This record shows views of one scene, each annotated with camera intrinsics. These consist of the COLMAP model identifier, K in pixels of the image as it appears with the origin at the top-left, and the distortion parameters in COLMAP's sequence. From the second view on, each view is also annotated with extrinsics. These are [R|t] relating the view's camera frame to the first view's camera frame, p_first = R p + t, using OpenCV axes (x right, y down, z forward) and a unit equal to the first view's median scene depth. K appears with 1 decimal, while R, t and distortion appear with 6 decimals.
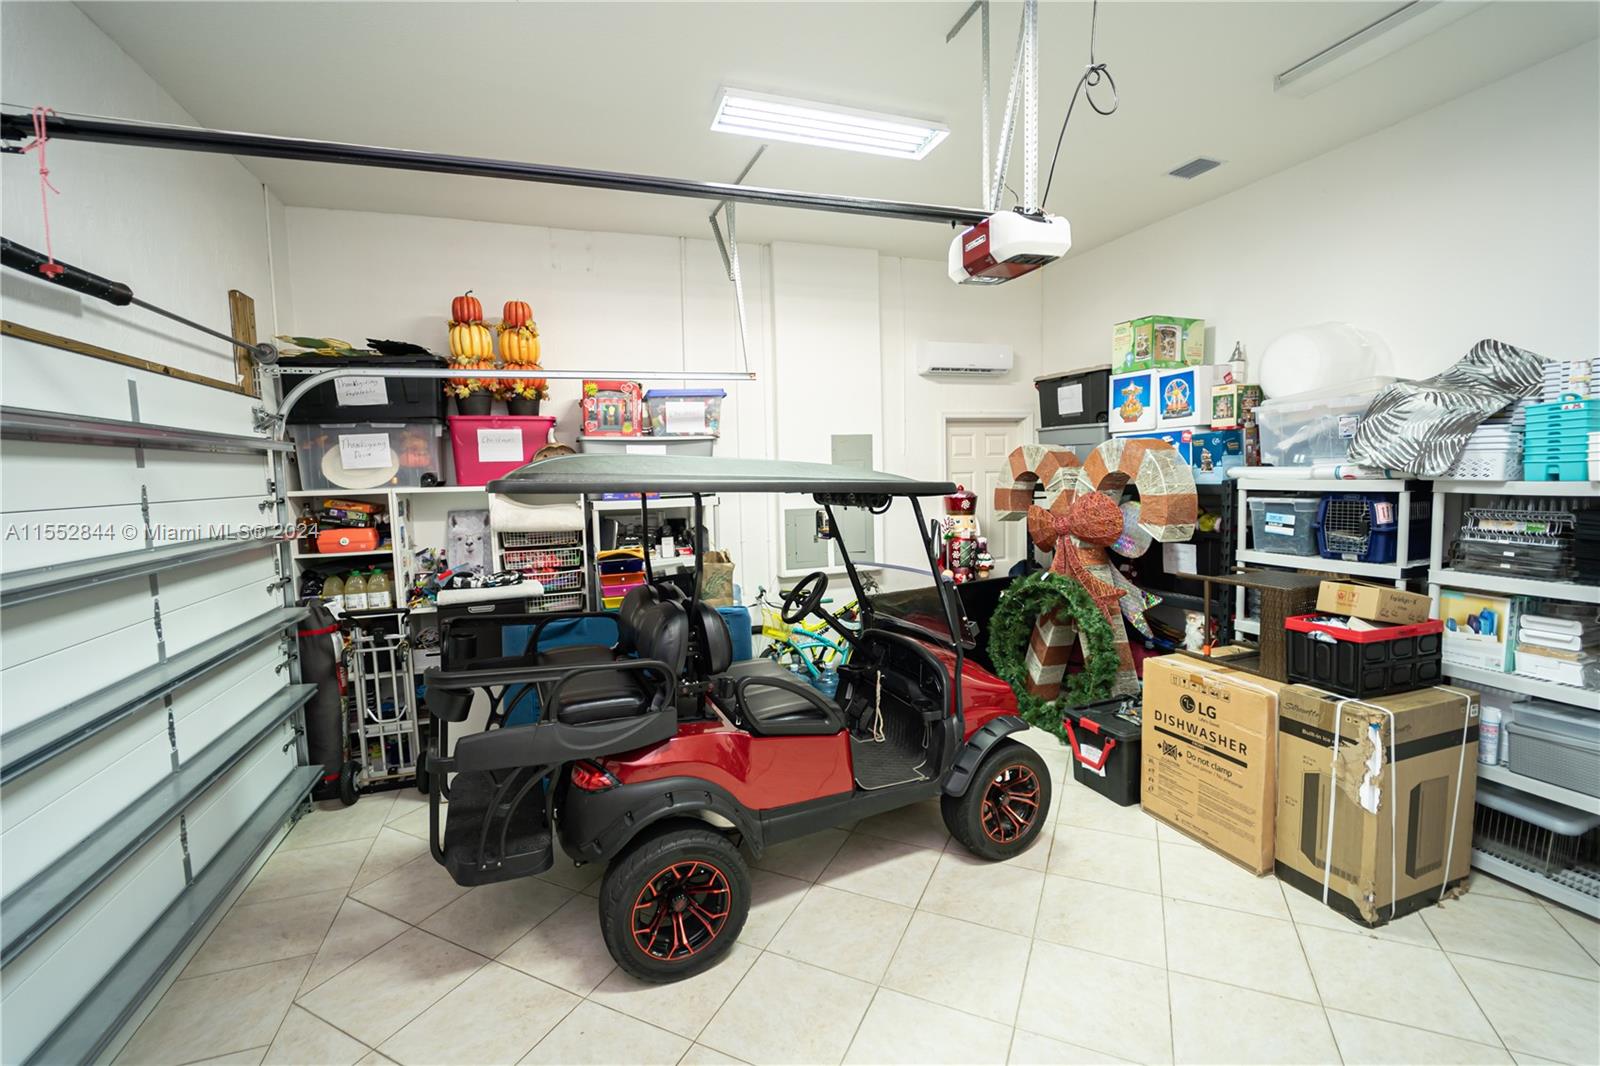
lens RADIAL K [[668.7, 0, 800.0], [0, 668.7, 533.0], [0, 0, 1]] dist [-0.016638, 0.000229]
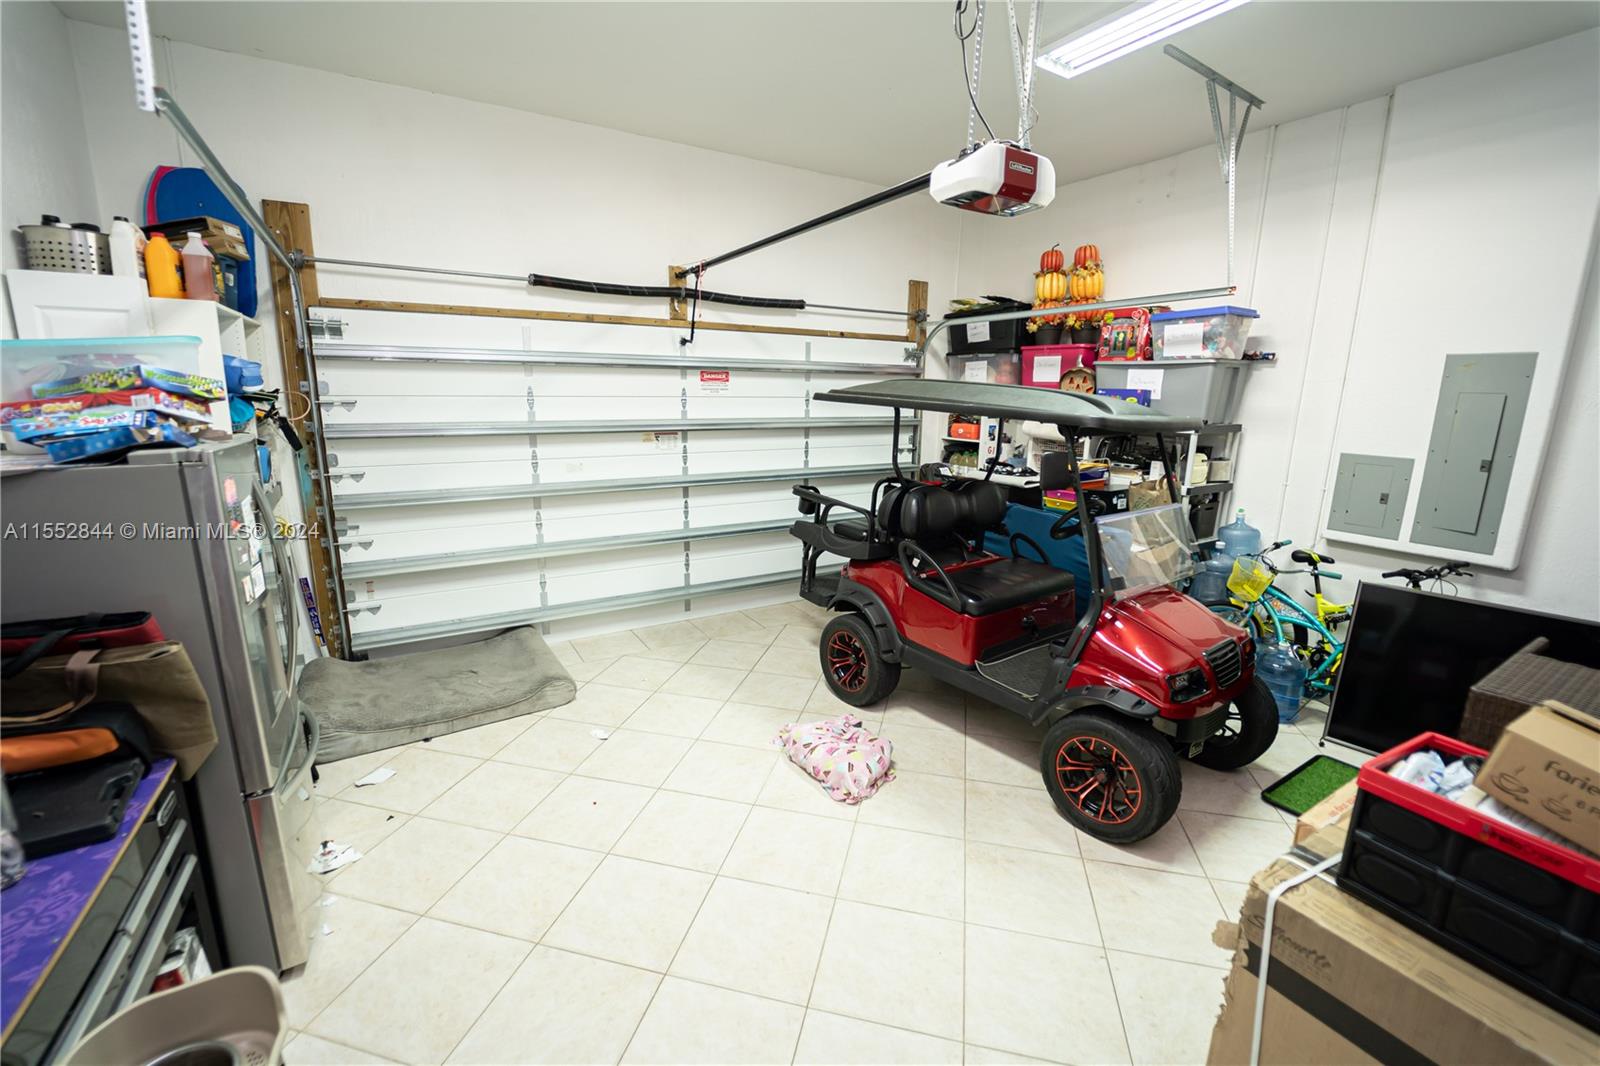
lens RADIAL K [[668.7, 0, 800.0], [0, 668.7, 533.0], [0, 0, 1]] dist [-0.016638, 0.000229]
pose [[0.188884, 0.236469, -0.953103, 0.844555], [-0.114998, 0.969222, 0.217678, -0.056805], [0.975243, 0.068489, 0.210264, 0.327028]]
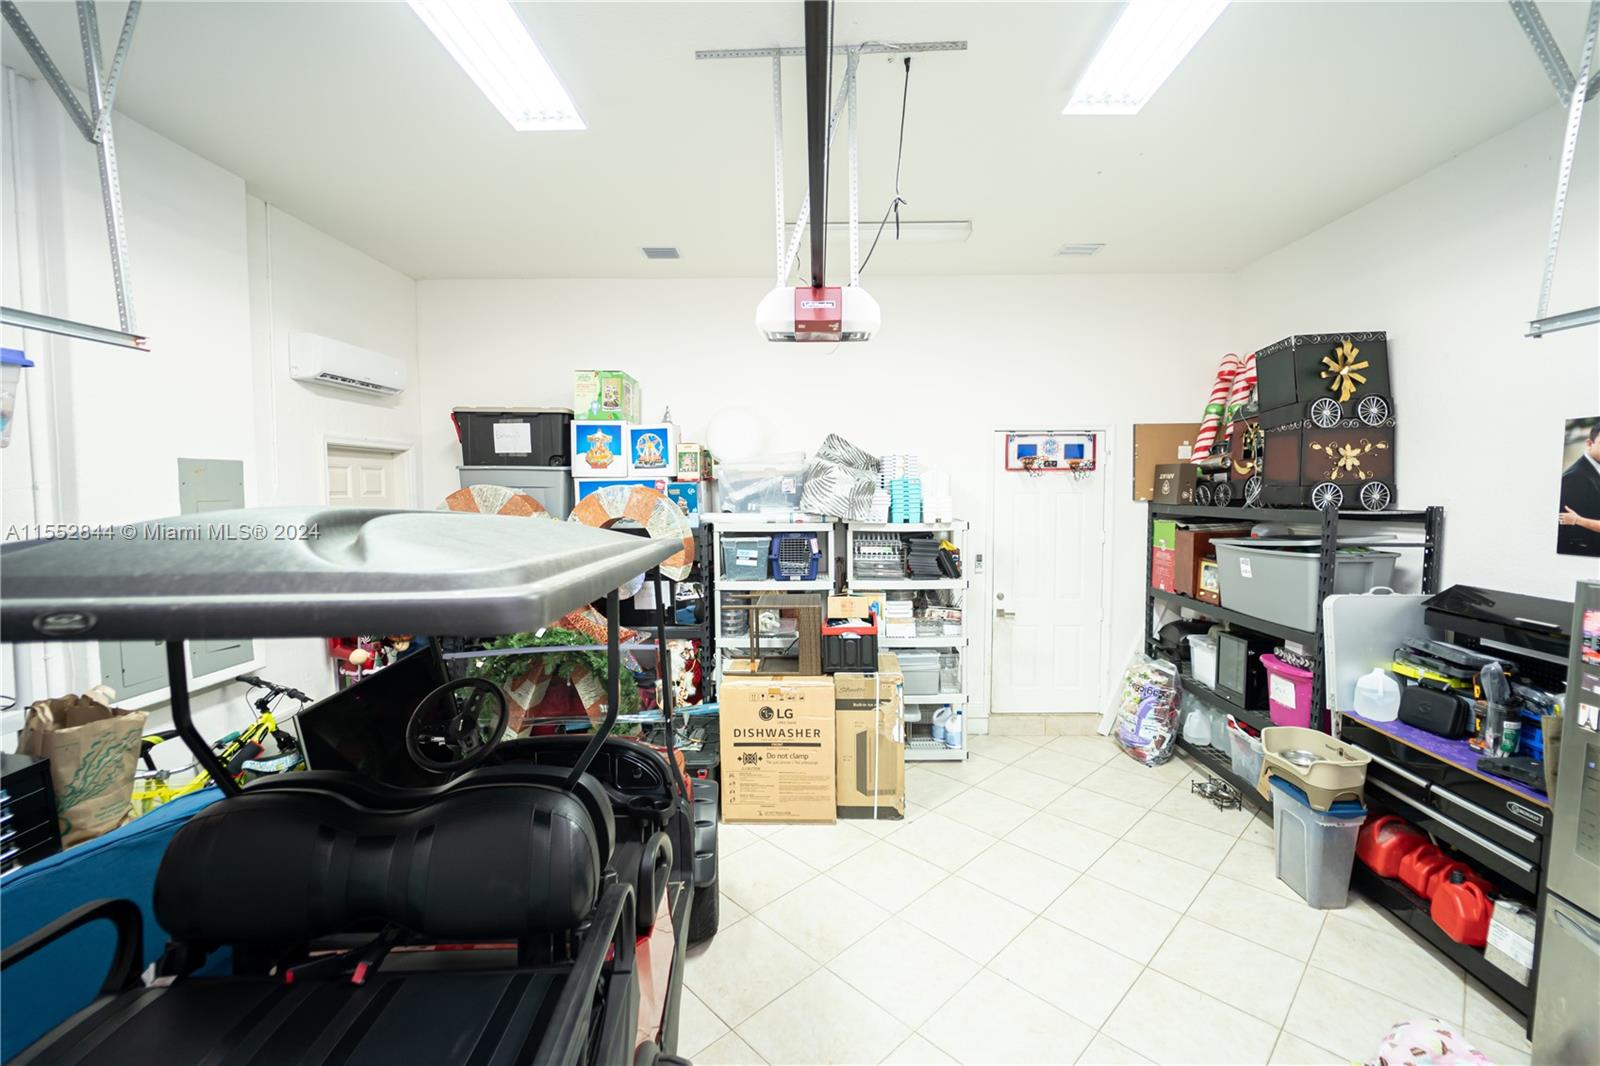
lens RADIAL K [[668.7, 0, 800.0], [0, 668.7, 533.0], [0, 0, 1]] dist [-0.016638, 0.000229]
pose [[0.367517, -0.037132, 0.929275, -0.417211], [0.079643, 0.996789, 0.008332, -0.060209], [-0.926600, 0.070948, 0.369294, 0.398628]]
